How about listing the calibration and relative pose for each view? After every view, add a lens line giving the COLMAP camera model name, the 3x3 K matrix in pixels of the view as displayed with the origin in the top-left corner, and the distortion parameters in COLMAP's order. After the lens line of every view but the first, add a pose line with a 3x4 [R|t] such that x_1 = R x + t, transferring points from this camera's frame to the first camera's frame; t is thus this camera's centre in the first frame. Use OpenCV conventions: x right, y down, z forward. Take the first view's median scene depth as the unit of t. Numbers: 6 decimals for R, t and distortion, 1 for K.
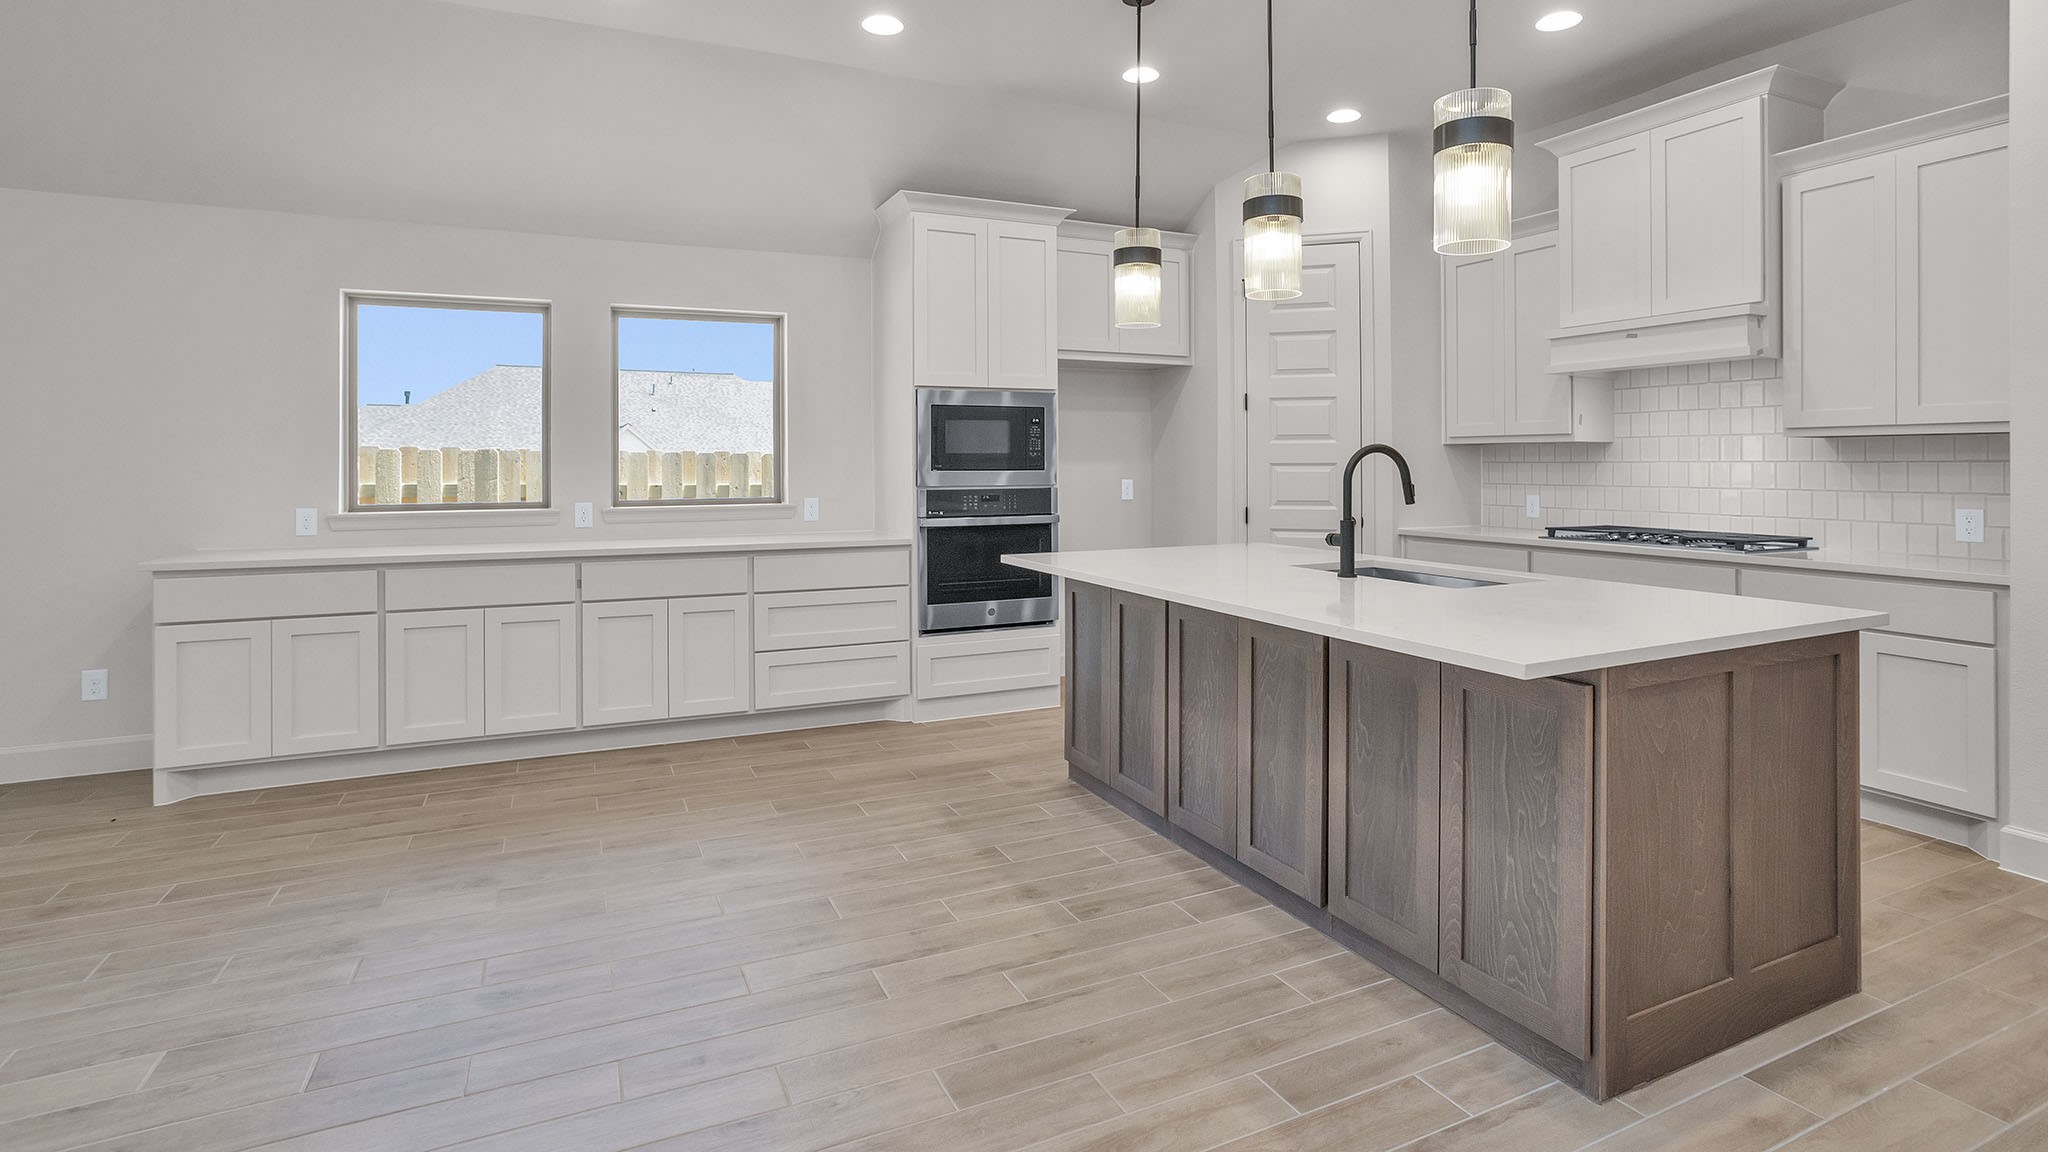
lens RADIAL K [[977.1, 0, 1039.8], [0, 977.1, 489.8], [0, 0, 1]] dist [-0.013497, 0.001558]
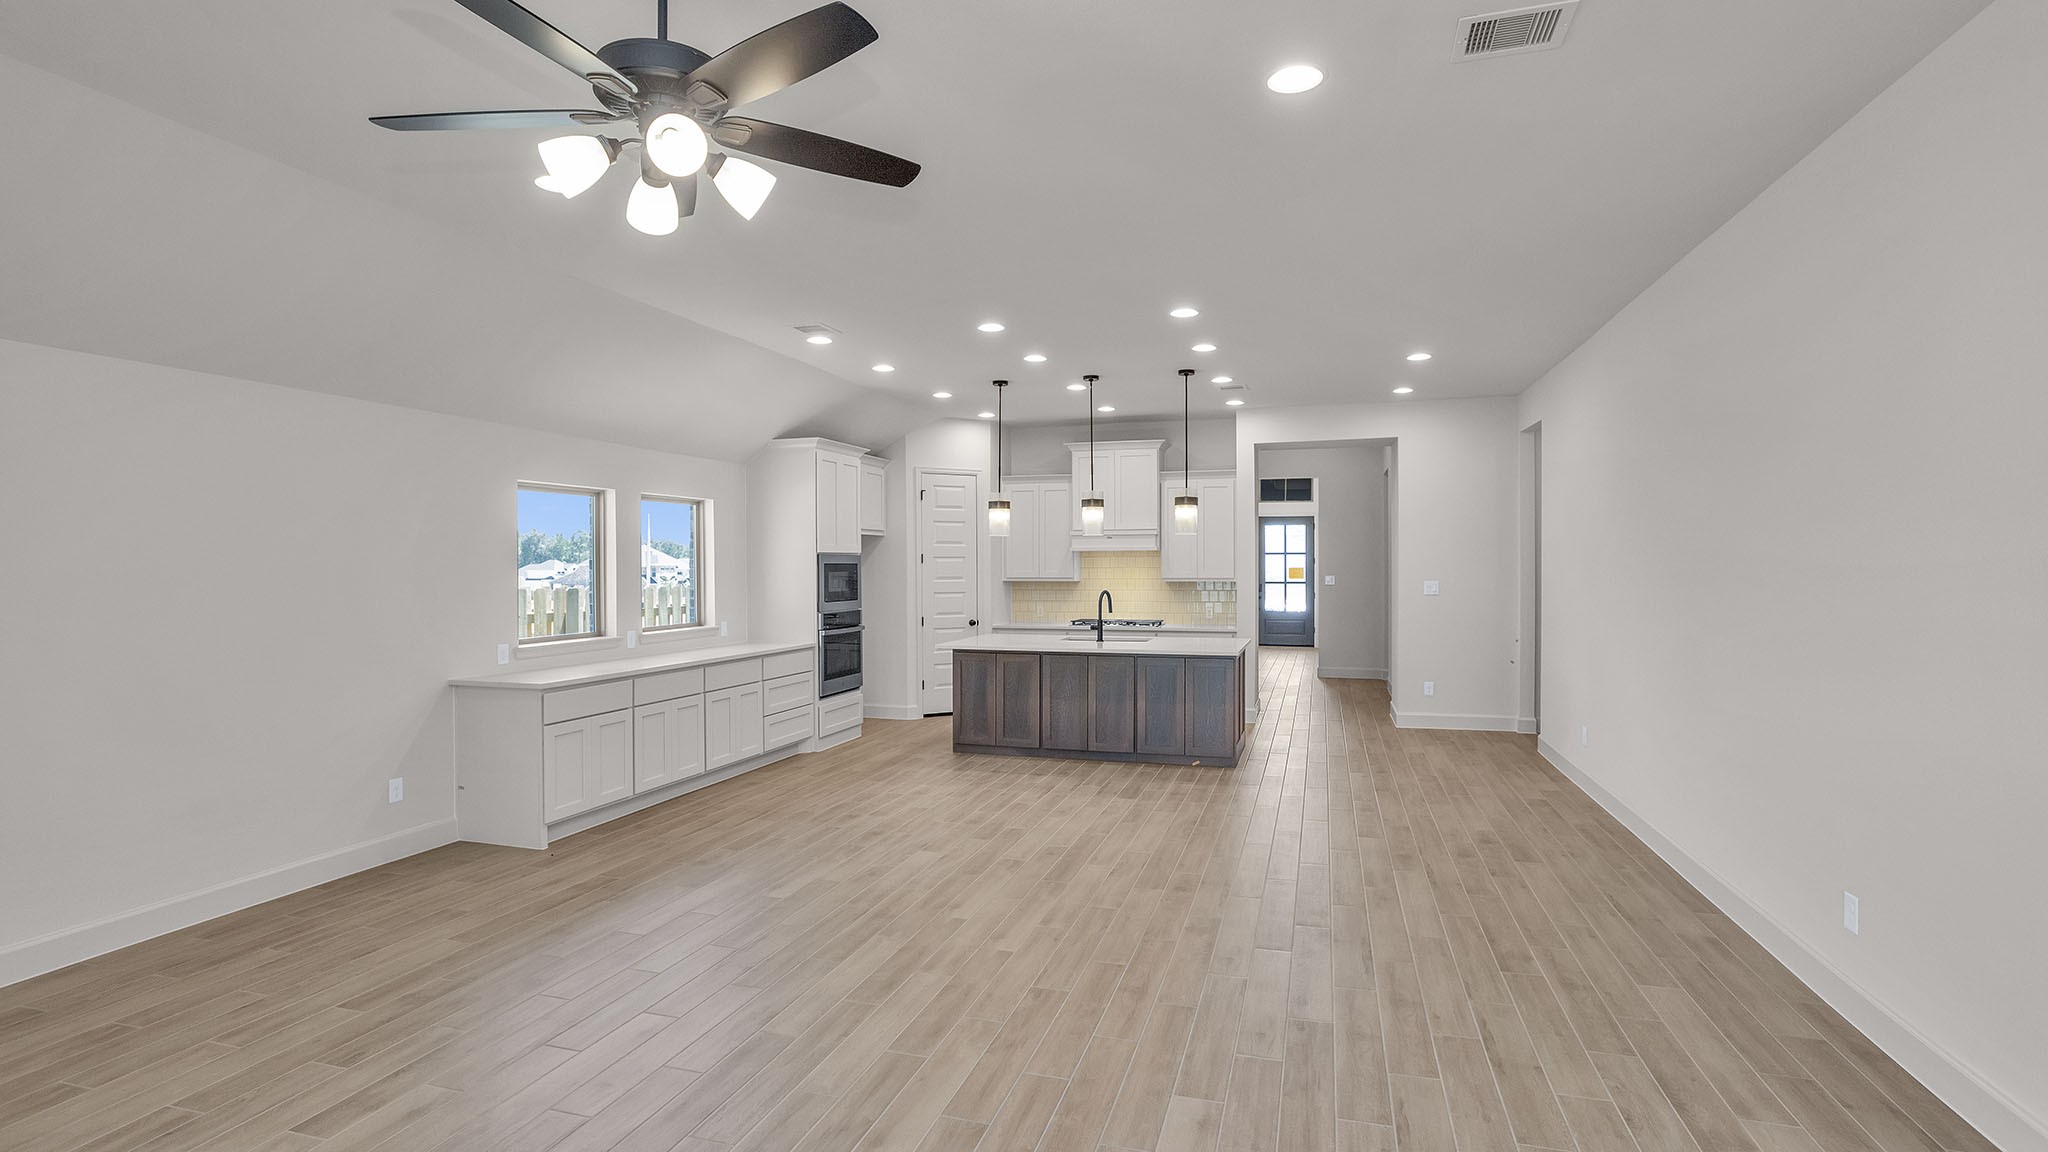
lens RADIAL K [[977.1, 0, 1026.9], [0, 977.1, 581.3], [0, 0, 1]] dist [-0.013497, 0.001558]
pose [[0.668703, -0.011521, 0.743440, -1.151242], [0.020330, 0.999789, -0.002793, -0.045069], [-0.743252, 0.016982, 0.668796, -0.405609]]
